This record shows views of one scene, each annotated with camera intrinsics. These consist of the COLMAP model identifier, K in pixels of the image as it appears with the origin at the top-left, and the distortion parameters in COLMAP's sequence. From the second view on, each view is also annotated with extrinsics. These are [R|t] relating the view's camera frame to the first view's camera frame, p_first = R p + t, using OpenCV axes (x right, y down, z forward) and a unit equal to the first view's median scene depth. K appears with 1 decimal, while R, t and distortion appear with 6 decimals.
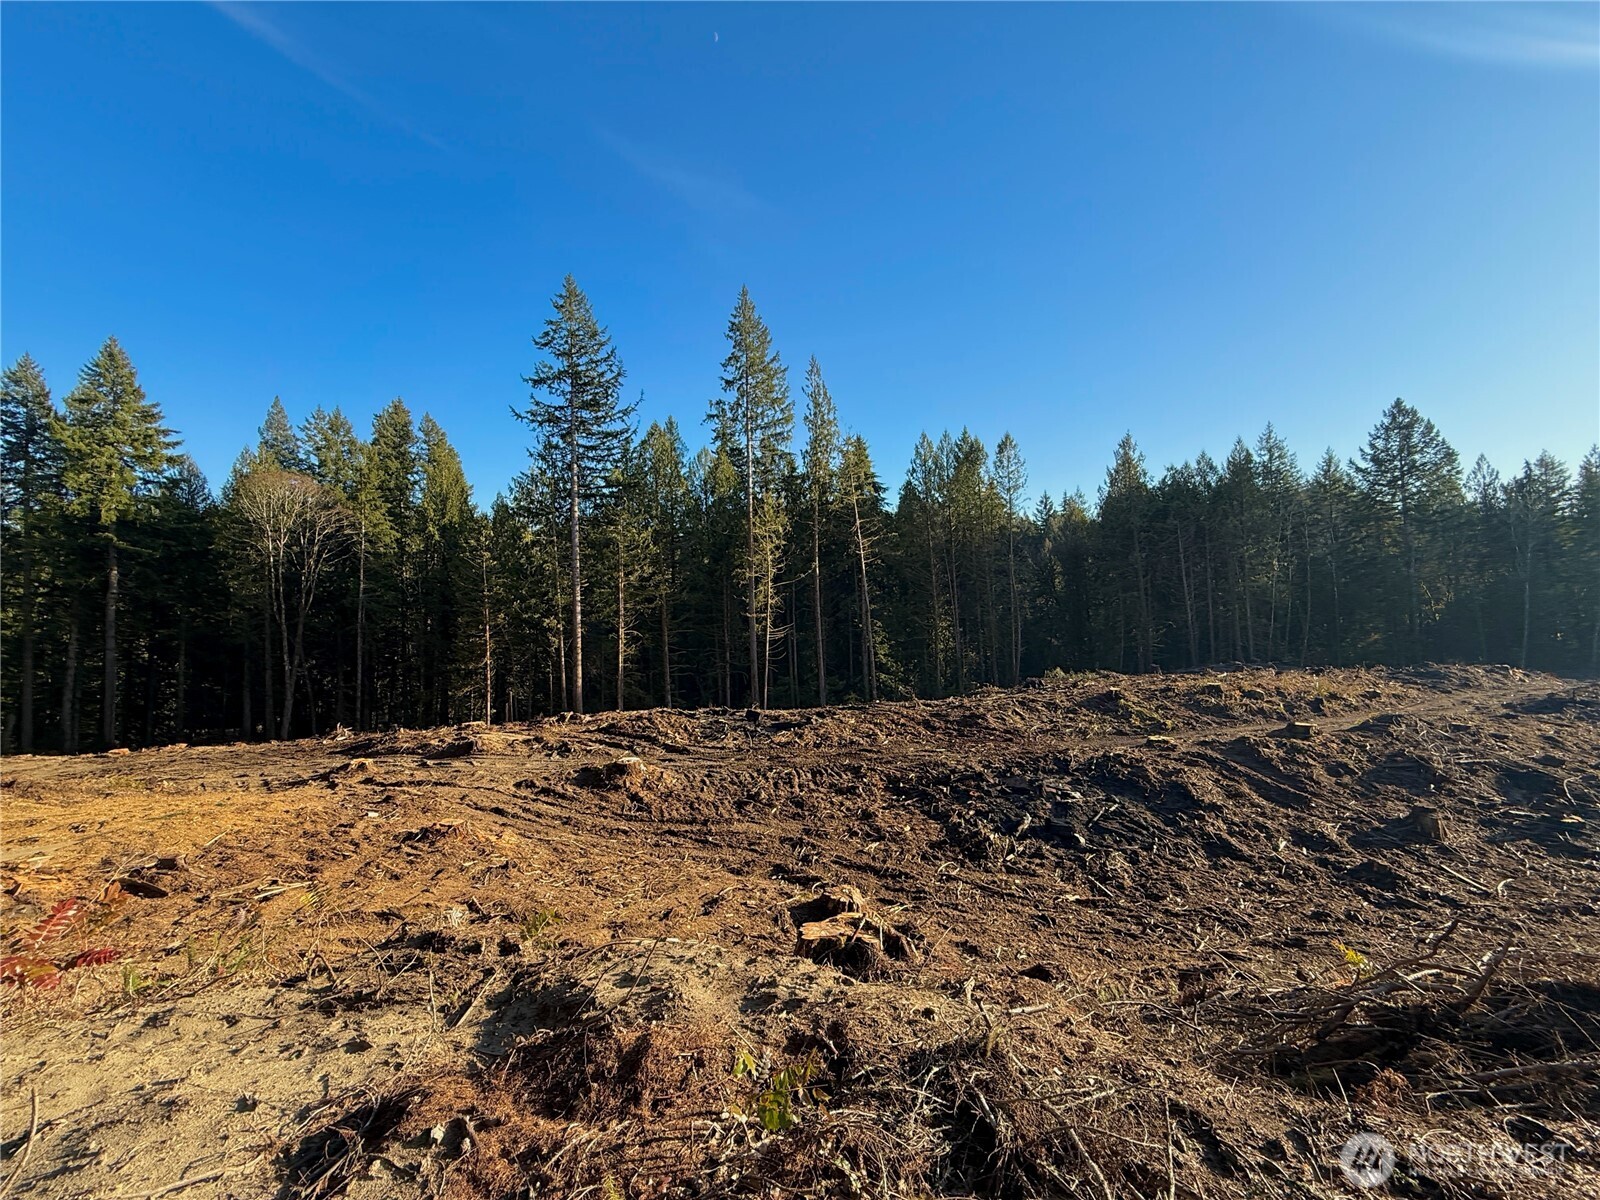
lens RADIAL K [[631.4, 0, 800.0], [0, 631.4, 600.0], [0, 0, 1]] dist [-0.000883, -0.000013]
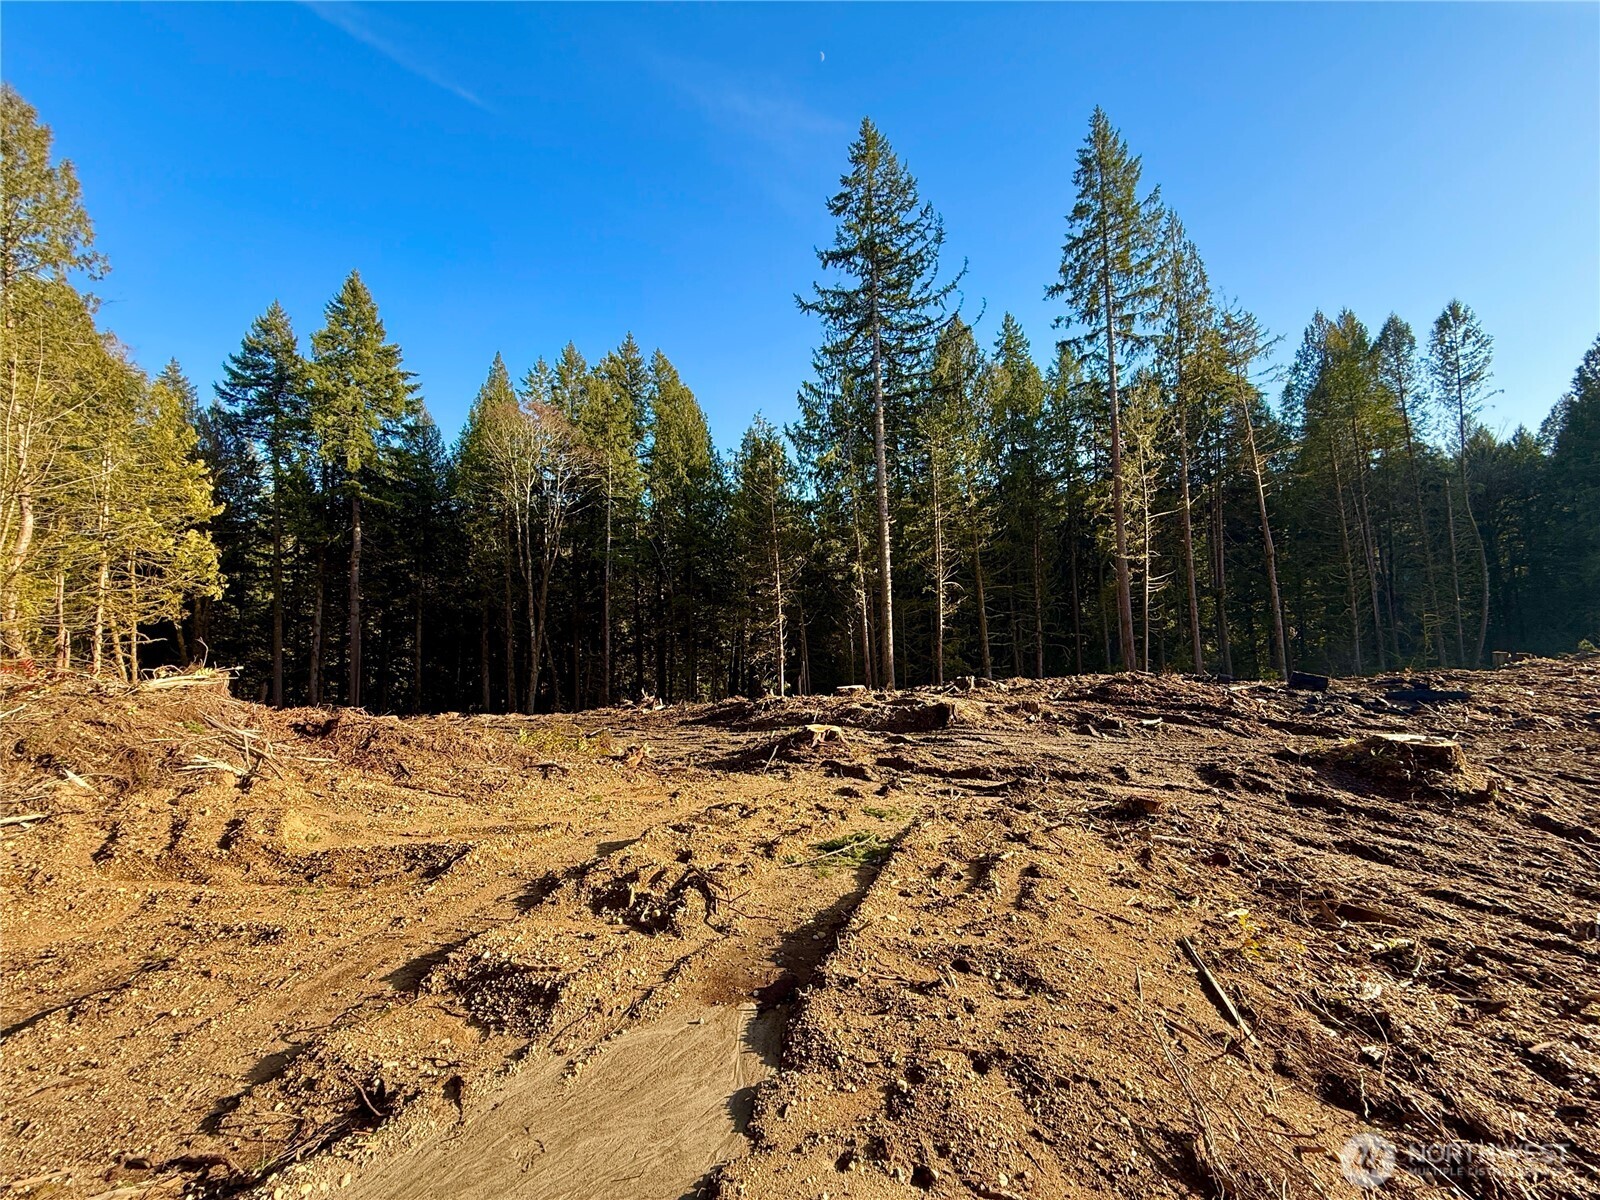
lens RADIAL K [[631.4, 0, 800.0], [0, 631.4, 600.0], [0, 0, 1]] dist [-0.000883, -0.000013]
pose [[0.983166, -0.013276, -0.182229, -0.301480], [0.011406, 0.999871, -0.011307, 0.074194], [0.182356, 0.009038, 0.983191, 0.228323]]
